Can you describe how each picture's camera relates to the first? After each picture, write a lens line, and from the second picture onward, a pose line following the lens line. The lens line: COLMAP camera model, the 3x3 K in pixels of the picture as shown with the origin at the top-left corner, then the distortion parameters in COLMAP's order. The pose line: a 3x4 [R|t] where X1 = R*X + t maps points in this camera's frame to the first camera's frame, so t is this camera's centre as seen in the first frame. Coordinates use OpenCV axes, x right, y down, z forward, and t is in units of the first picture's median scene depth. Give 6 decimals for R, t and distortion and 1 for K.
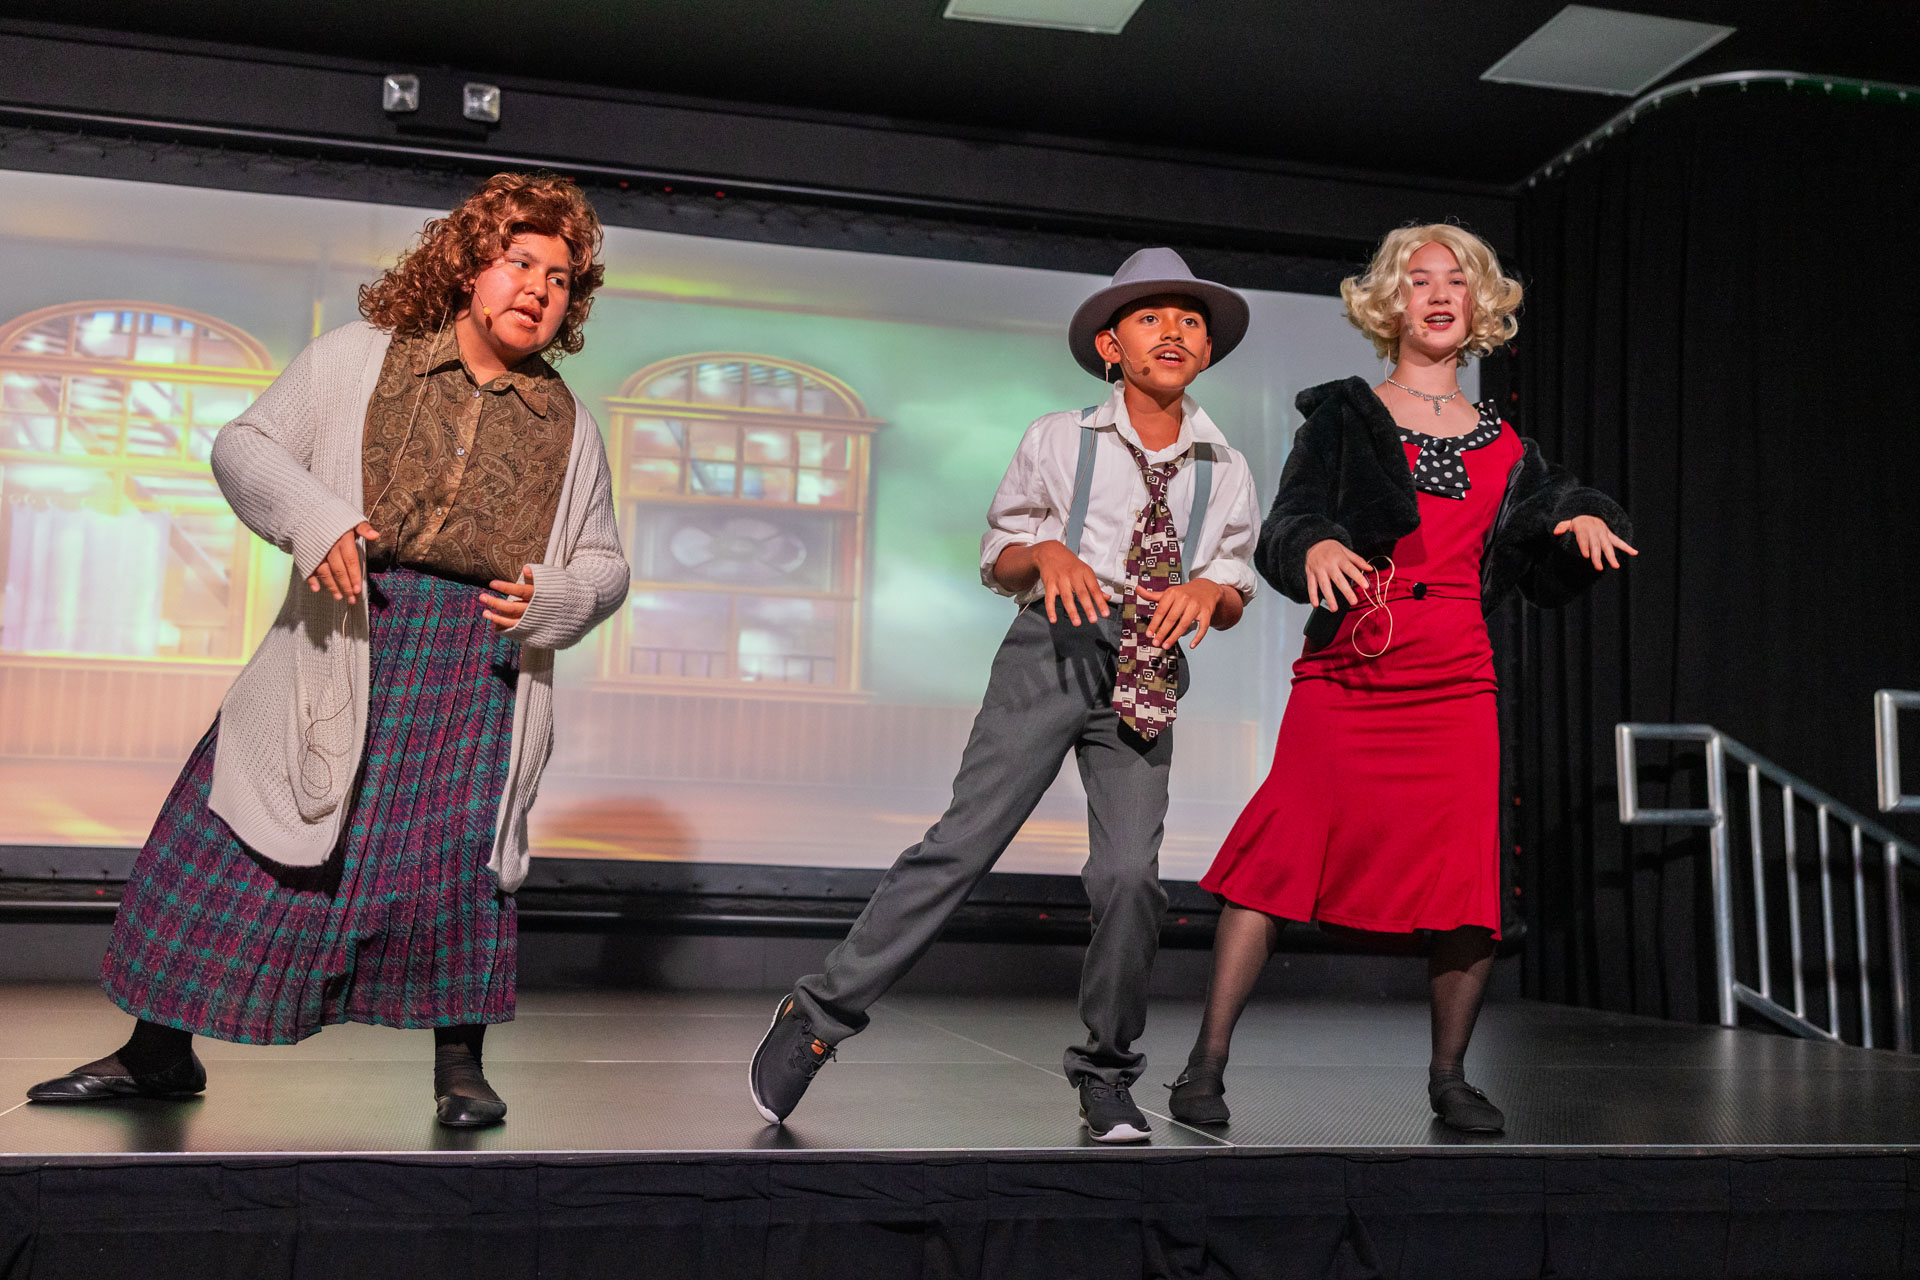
lens RADIAL K [[2044.6, 0, 943.4], [0, 2044.6, 647.2], [0, 0, 1]] dist [0.045042, 0.000000]
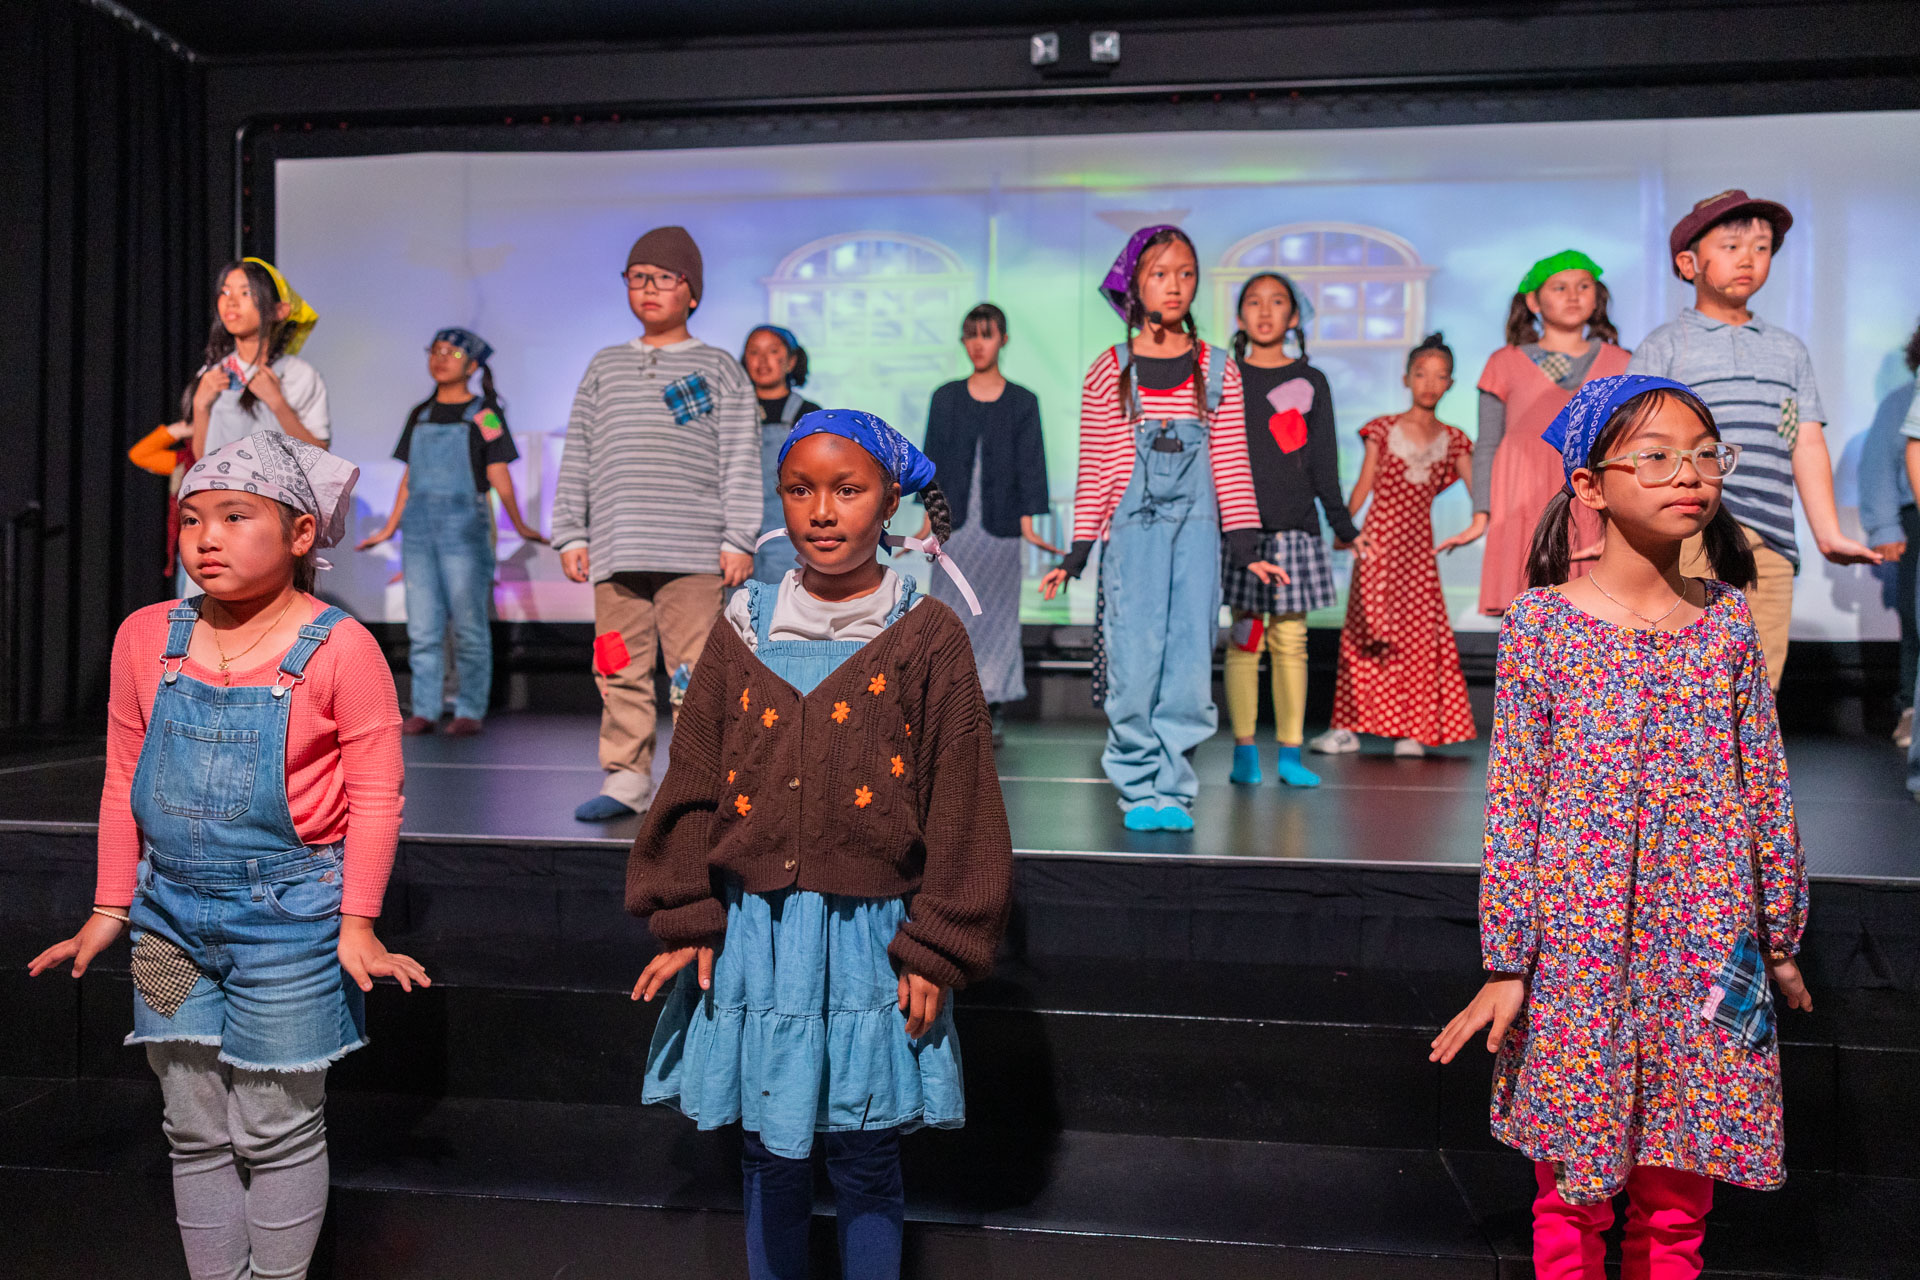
lens RADIAL K [[1600.4, 0, 996.1], [0, 1600.4, 616.5], [0, 0, 1]] dist [0.004036, 0.007645]
pose [[0.937754, -0.019164, -0.346770, 1.778417], [0.050781, 0.995311, 0.082319, 0.092799], [0.343567, -0.094805, 0.934331, 0.402042]]
